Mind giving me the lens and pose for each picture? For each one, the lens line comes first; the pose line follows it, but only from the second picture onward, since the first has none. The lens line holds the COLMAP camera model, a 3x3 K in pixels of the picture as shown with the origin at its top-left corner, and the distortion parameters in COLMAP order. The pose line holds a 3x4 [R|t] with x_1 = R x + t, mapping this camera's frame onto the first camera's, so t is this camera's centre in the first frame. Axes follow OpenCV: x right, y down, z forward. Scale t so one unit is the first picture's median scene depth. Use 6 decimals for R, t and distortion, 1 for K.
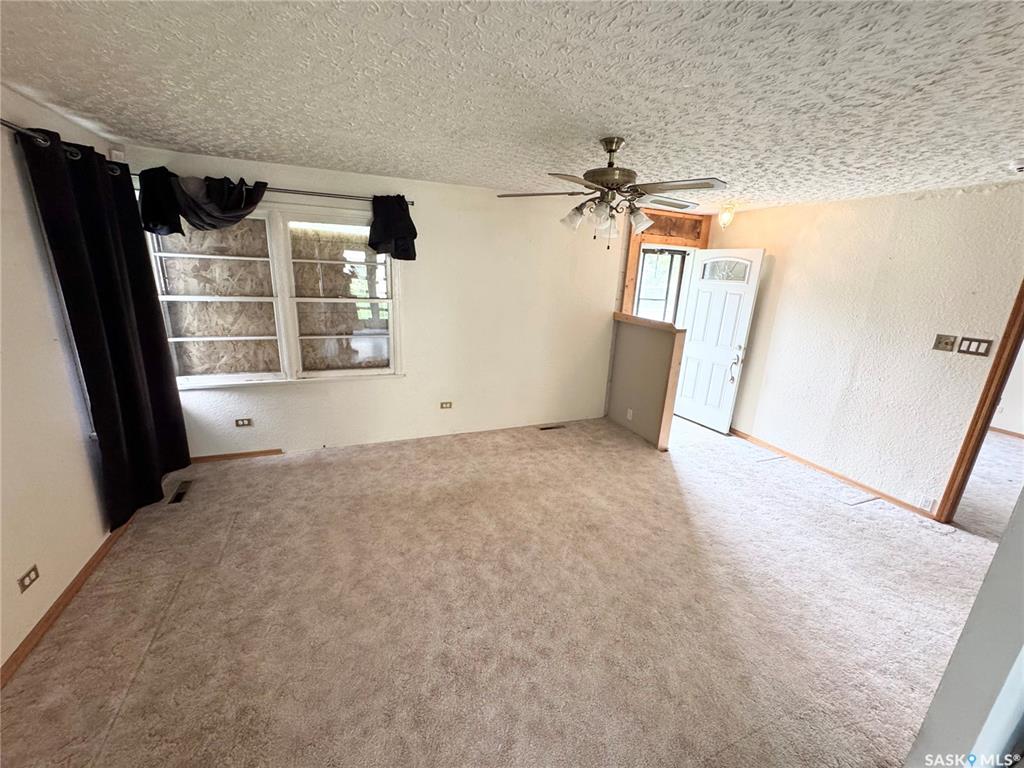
lens RADIAL K [[411.0, 0, 512.2], [0, 411.0, 383.9], [0, 0, 1]] dist [-0.001809, -0.000111]
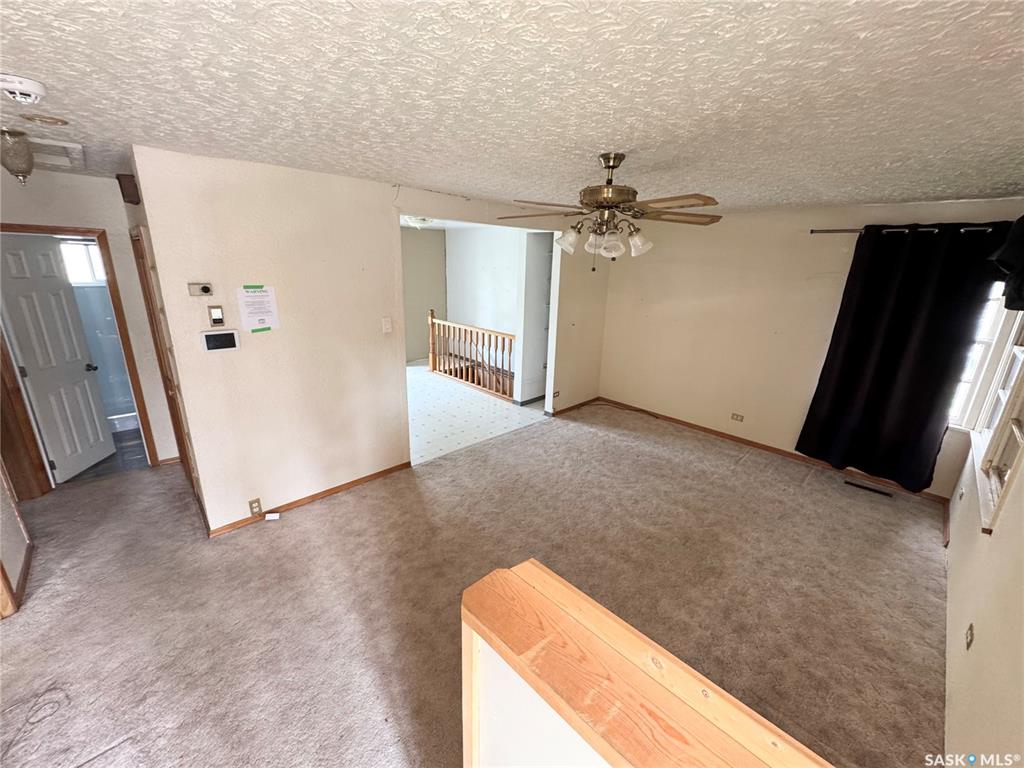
lens RADIAL K [[411.0, 0, 512.8], [0, 411.0, 385.4], [0, 0, 1]] dist [-0.001809, -0.000111]
pose [[-0.925520, 0.041921, -0.376372, 0.593393], [-0.165799, 0.848687, 0.502237, -0.419668], [0.340477, 0.527232, -0.778525, 1.384586]]
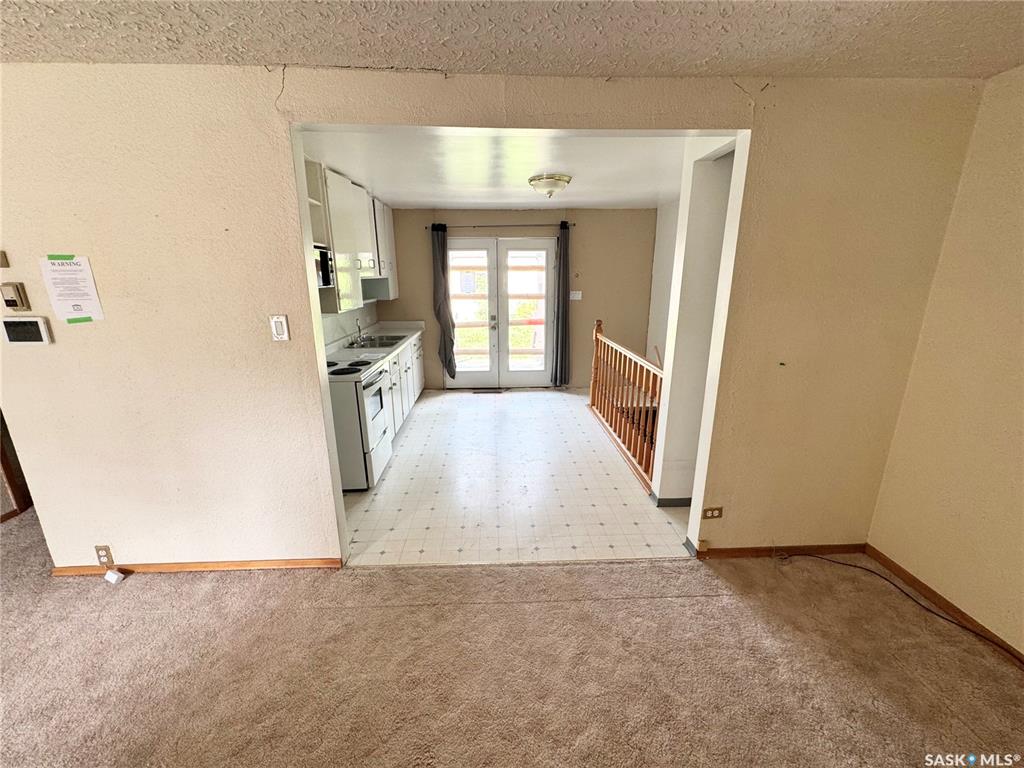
lens RADIAL K [[411.0, 0, 511.2], [0, 411.0, 383.5], [0, 0, 1]] dist [-0.001809, -0.000111]
pose [[-0.940532, -0.126398, 0.315313, -0.048387], [0.054846, 0.859521, 0.508149, -0.185078], [-0.335247, 0.495225, -0.801475, 0.778169]]
